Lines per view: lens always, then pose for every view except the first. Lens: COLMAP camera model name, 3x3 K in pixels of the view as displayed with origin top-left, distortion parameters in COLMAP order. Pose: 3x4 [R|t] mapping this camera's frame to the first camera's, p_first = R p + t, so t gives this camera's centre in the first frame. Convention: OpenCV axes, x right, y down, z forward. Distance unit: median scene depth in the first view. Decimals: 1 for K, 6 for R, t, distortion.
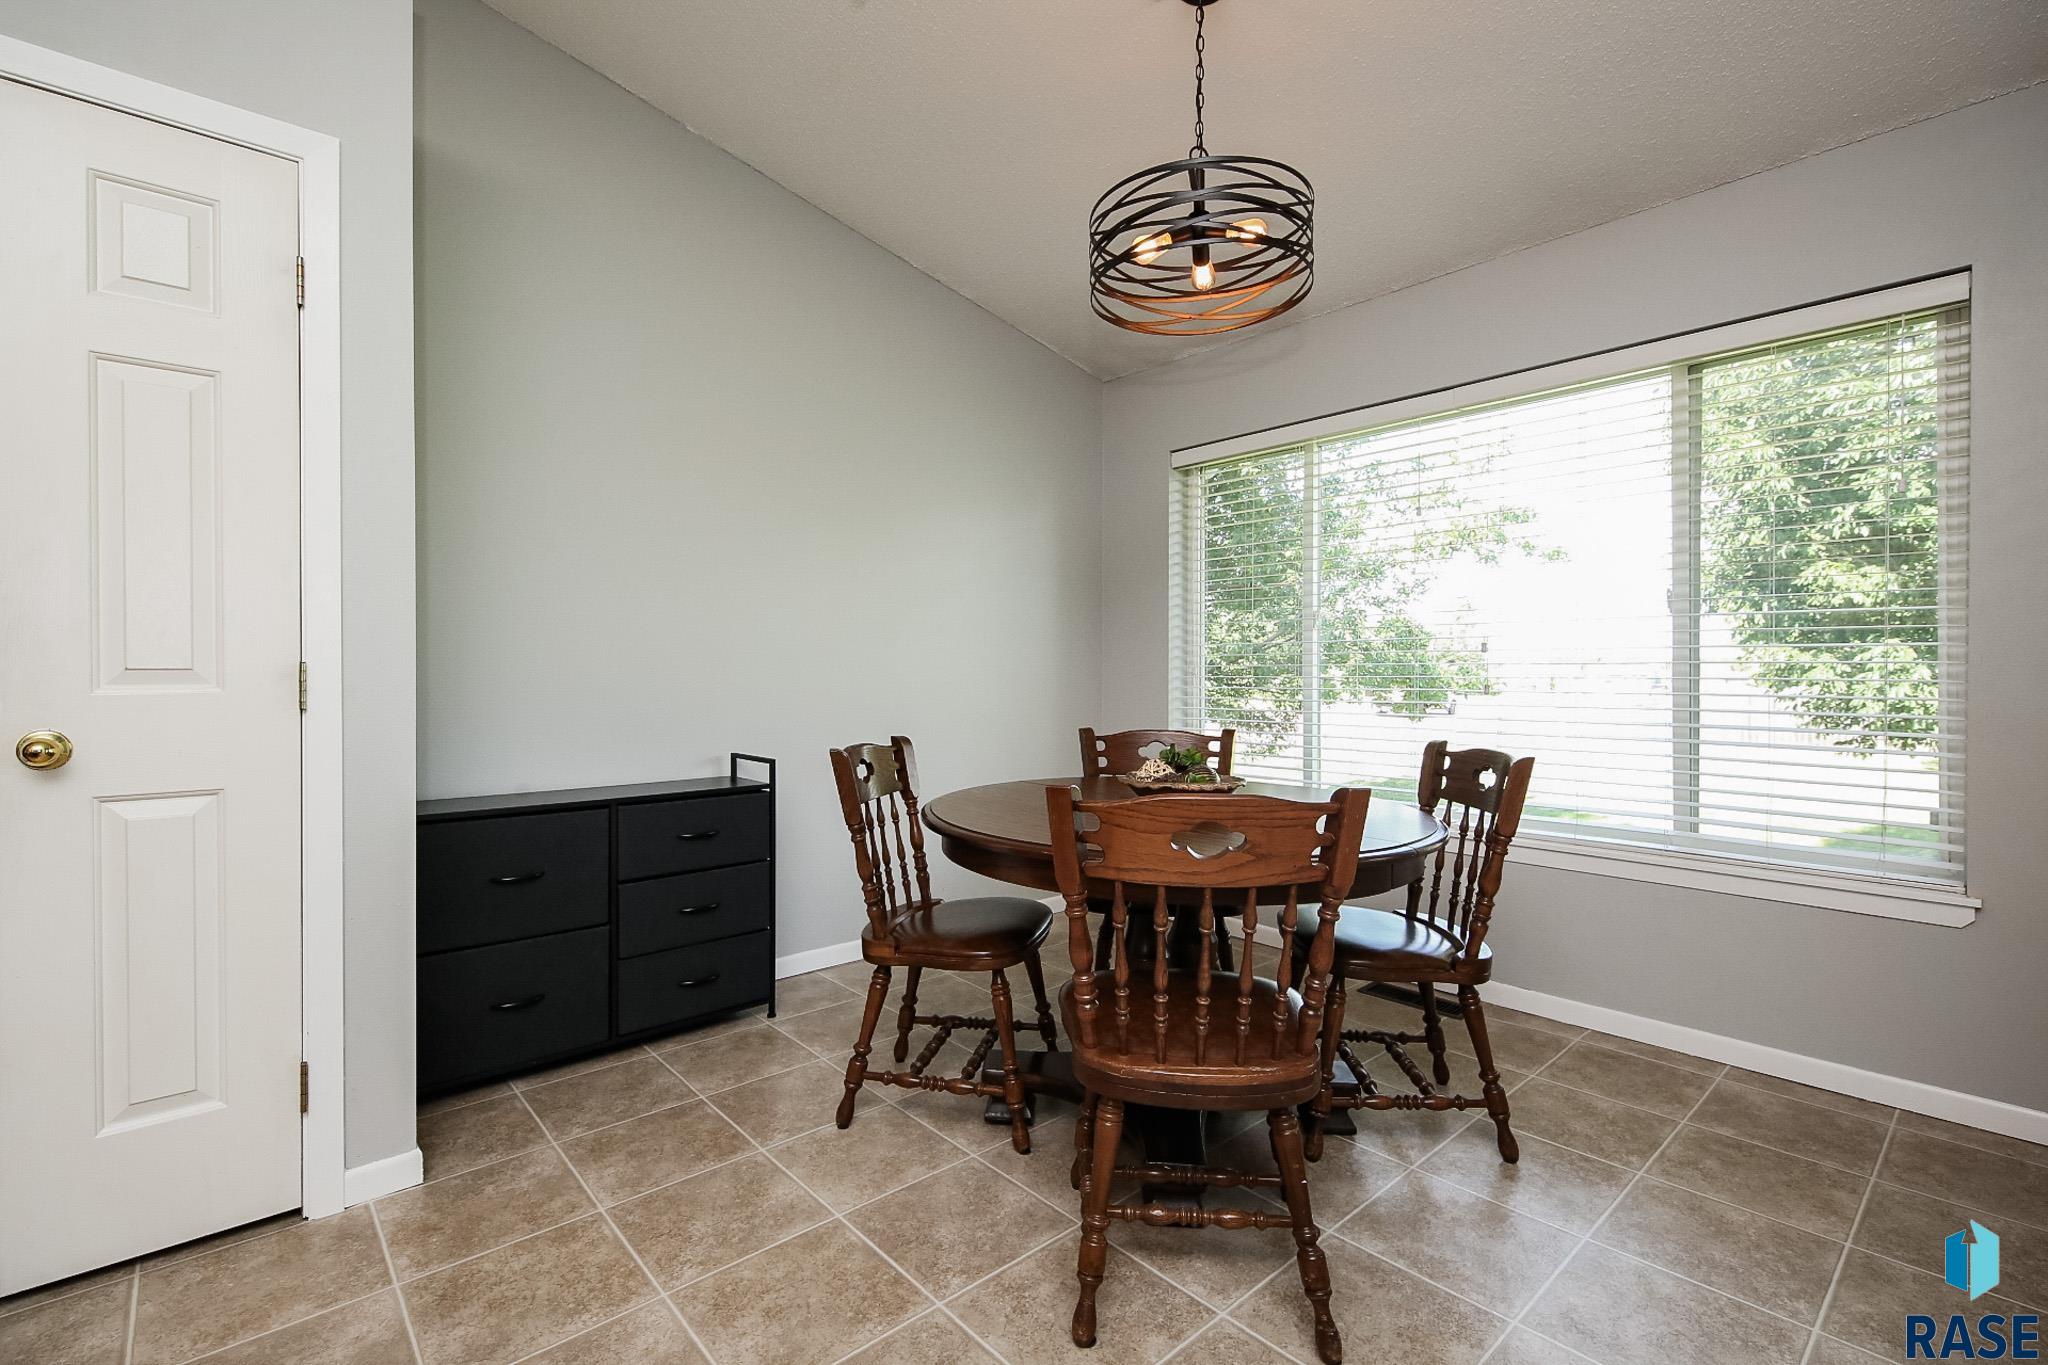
lens RADIAL K [[906.5, 0, 1025.9], [0, 906.5, 679.5], [0, 0, 1]] dist [0.000526, -0.000482]
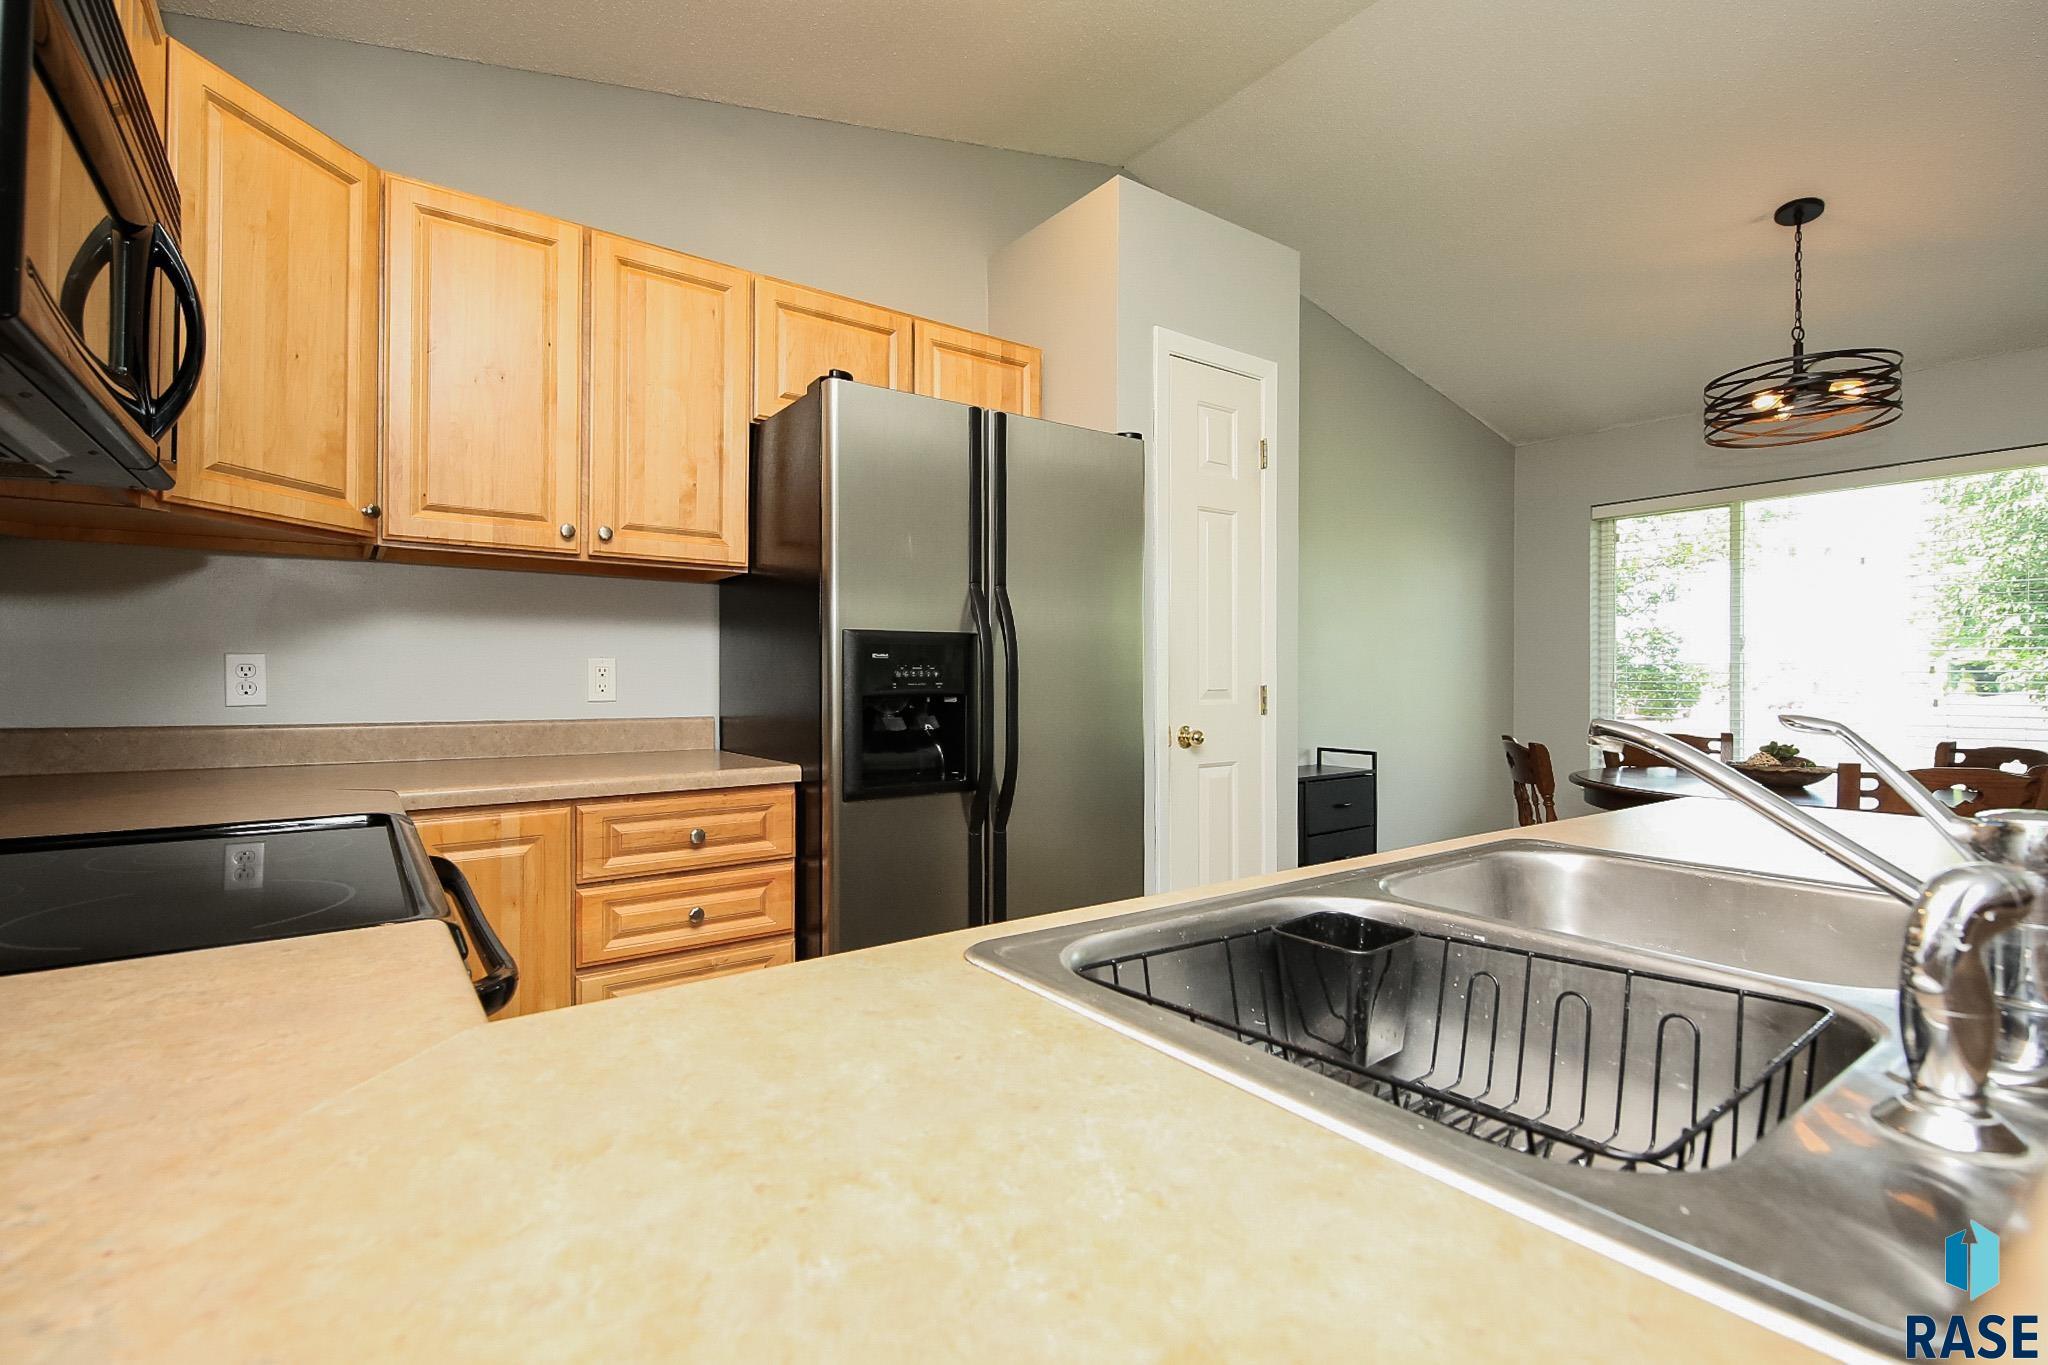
lens RADIAL K [[913.3, 0, 1013.8], [0, 913.3, 679.6], [0, 0, 1]] dist [-0.001133, -0.001277]
pose [[0.994115, 0.001157, -0.108319, -0.865930], [-0.001798, 0.999981, -0.005820, -0.015954], [0.108311, 0.005980, 0.994099, -0.556193]]
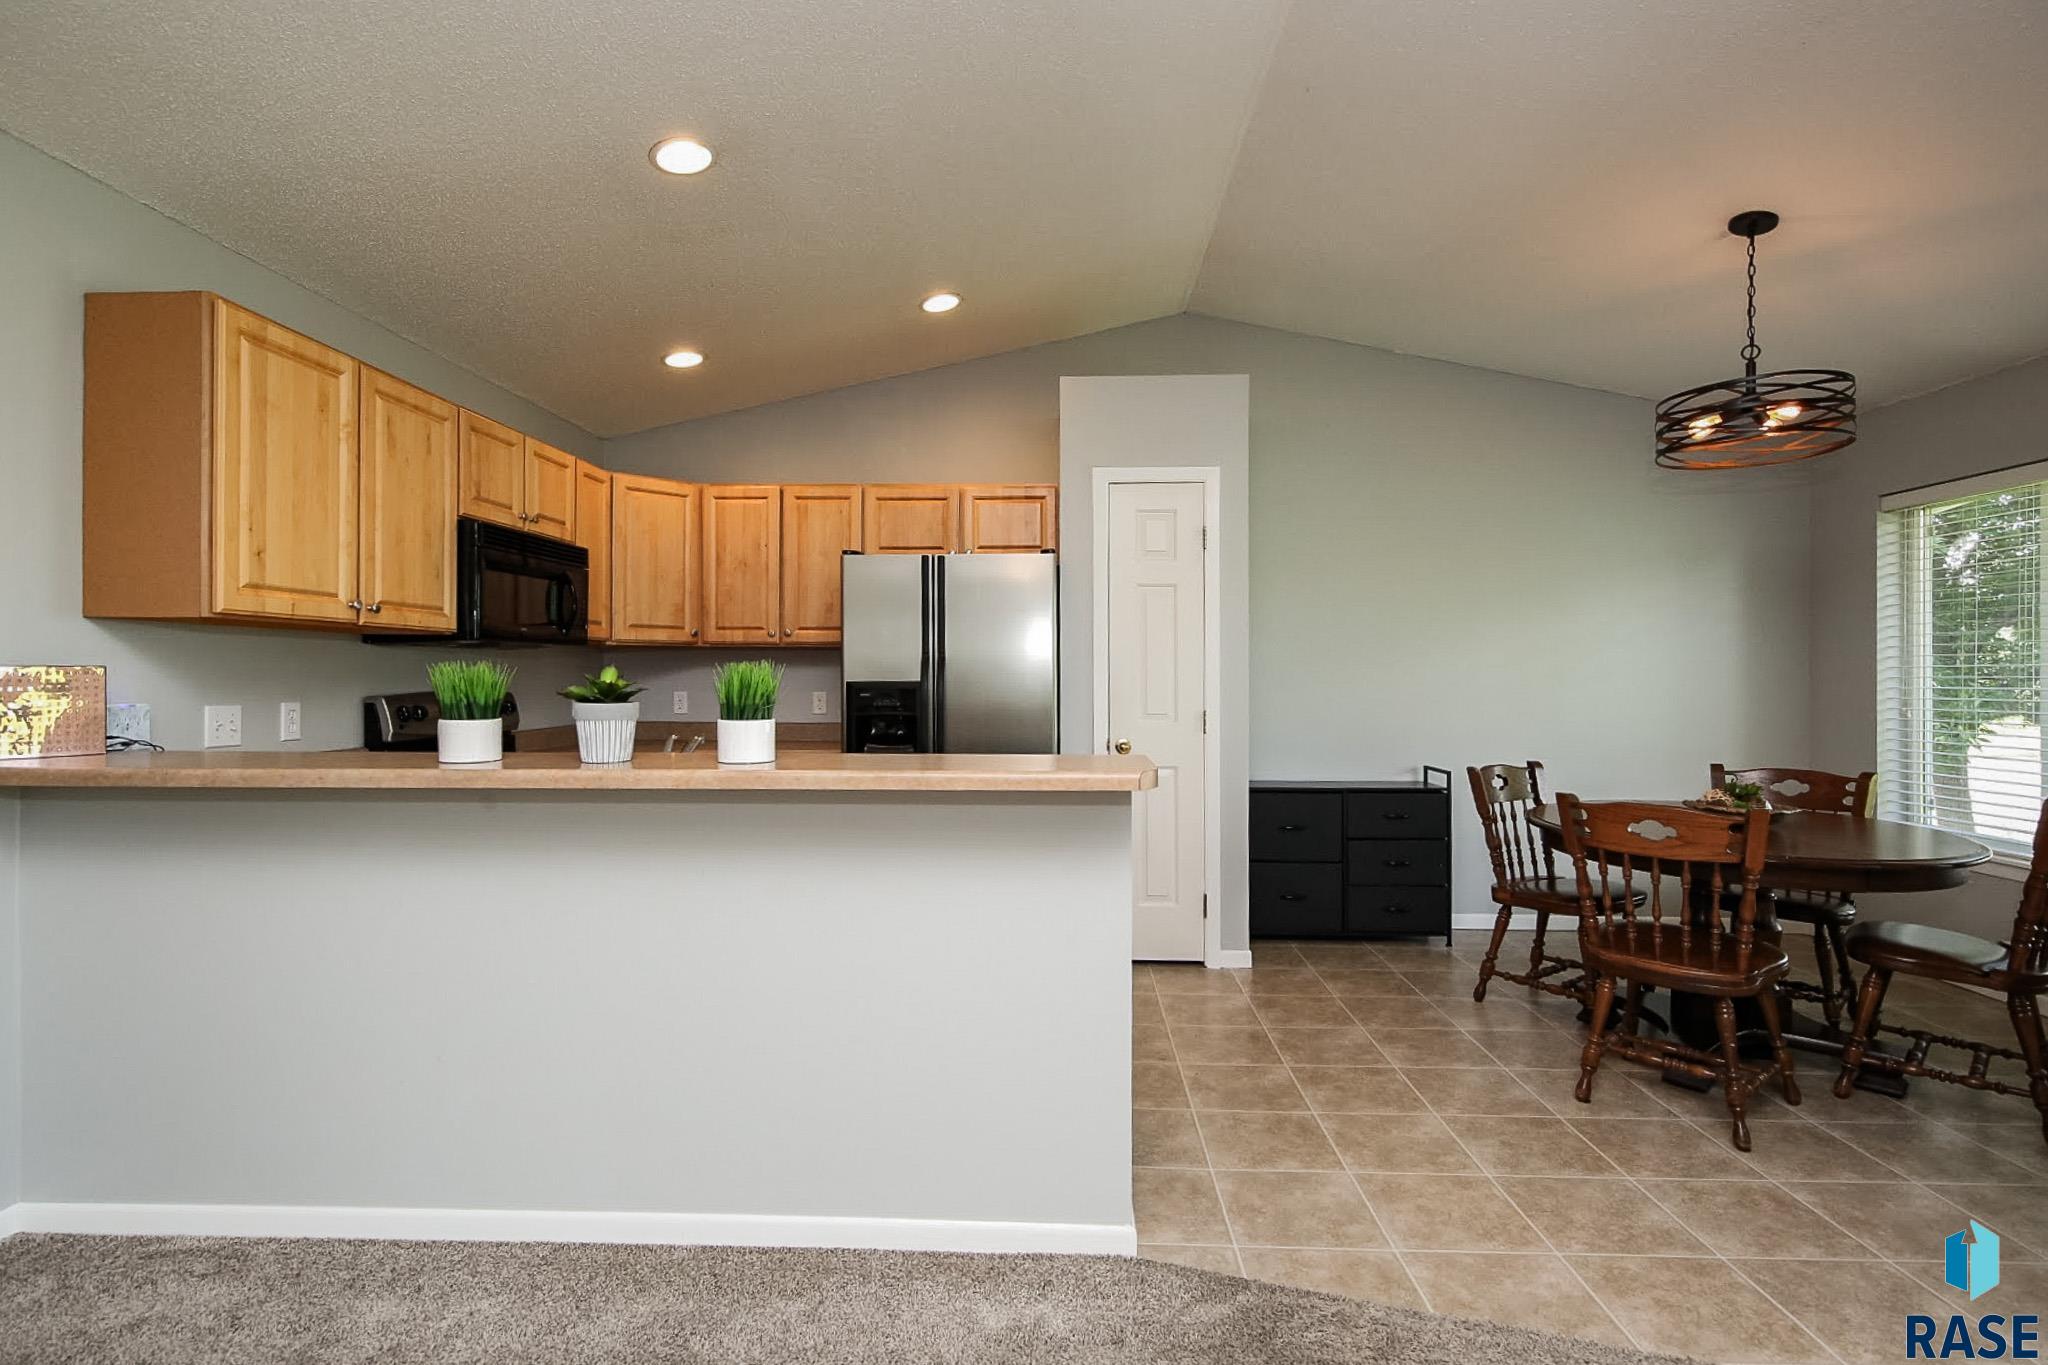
lens RADIAL K [[962.9, 0, 1024.4], [0, 962.9, 677.8], [0, 0, 1]] dist [0.004837, -0.000206]
pose [[0.720113, 0.000292, -0.693857, 0.402762], [-0.004487, 0.999981, -0.004236, -0.071036], [0.693842, 0.006163, 0.720101, -0.791381]]
